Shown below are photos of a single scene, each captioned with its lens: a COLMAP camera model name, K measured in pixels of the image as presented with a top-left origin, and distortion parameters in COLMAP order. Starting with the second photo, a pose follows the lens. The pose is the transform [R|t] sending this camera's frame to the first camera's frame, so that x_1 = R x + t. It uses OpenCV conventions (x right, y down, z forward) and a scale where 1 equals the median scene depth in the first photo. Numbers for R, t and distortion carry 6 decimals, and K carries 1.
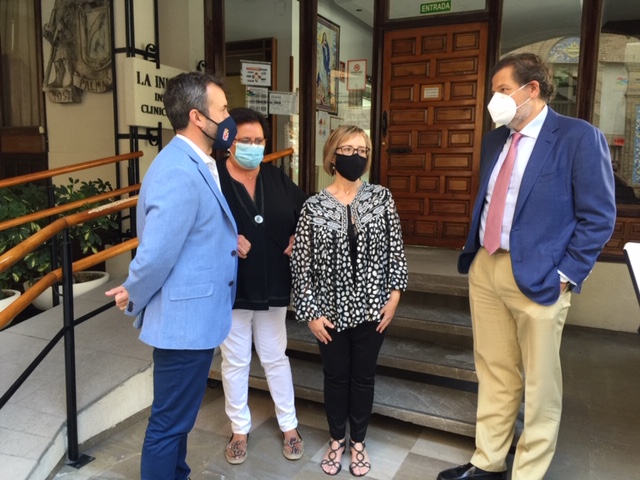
lens RADIAL K [[541.9, 0, 323.9], [0, 541.9, 246.1], [0, 0, 1]] dist [0.069890, -0.099549]
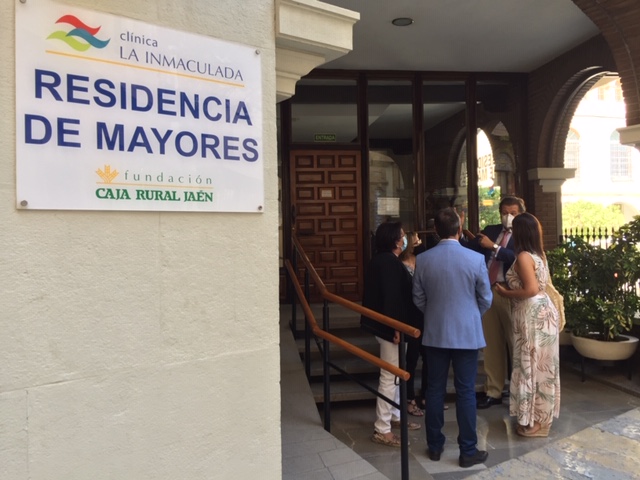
lens RADIAL K [[541.9, 0, 319.9], [0, 541.9, 234.2], [0, 0, 1]] dist [0.069890, -0.099549]
pose [[0.819651, -0.029936, 0.572080, -0.718983], [0.113494, 0.987325, -0.110944, -0.021393], [-0.561507, 0.155863, 0.812660, -0.151374]]
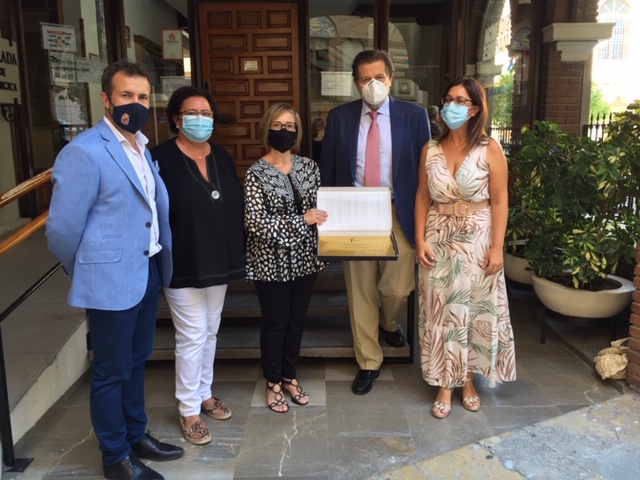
lens RADIAL K [[541.9, 0, 324.4], [0, 541.9, 231.4], [0, 0, 1]] dist [0.069890, -0.099549]
pose [[0.899221, -0.102749, 0.425259, -0.180956], [0.087608, 0.994632, 0.055067, -0.005328], [-0.428634, -0.012262, 0.903395, -0.033327]]
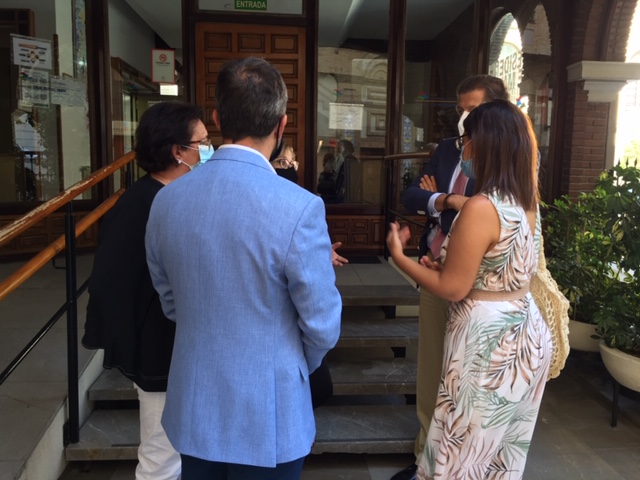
lens RADIAL K [[541.9, 0, 323.9], [0, 541.9, 233.9], [0, 0, 1]] dist [0.069890, -0.099549]
pose [[0.866804, -0.060392, 0.494979, -0.203380], [0.066938, 0.997747, 0.004513, -0.034881], [-0.494136, 0.029221, 0.868893, 0.129476]]
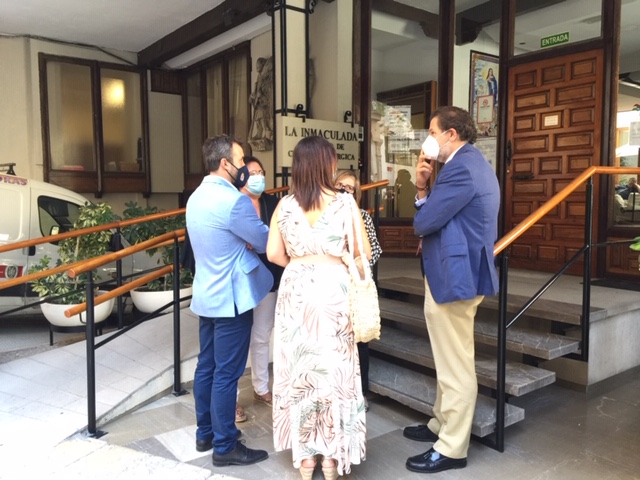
lens RADIAL K [[541.9, 0, 322.8], [0, 541.9, 237.6], [0, 0, 1]] dist [0.069890, -0.099549]
pose [[0.893243, 0.015634, -0.449302, 0.314674], [-0.047829, 0.997028, -0.060395, 0.022752], [0.447022, 0.075437, 0.891336, -0.103232]]
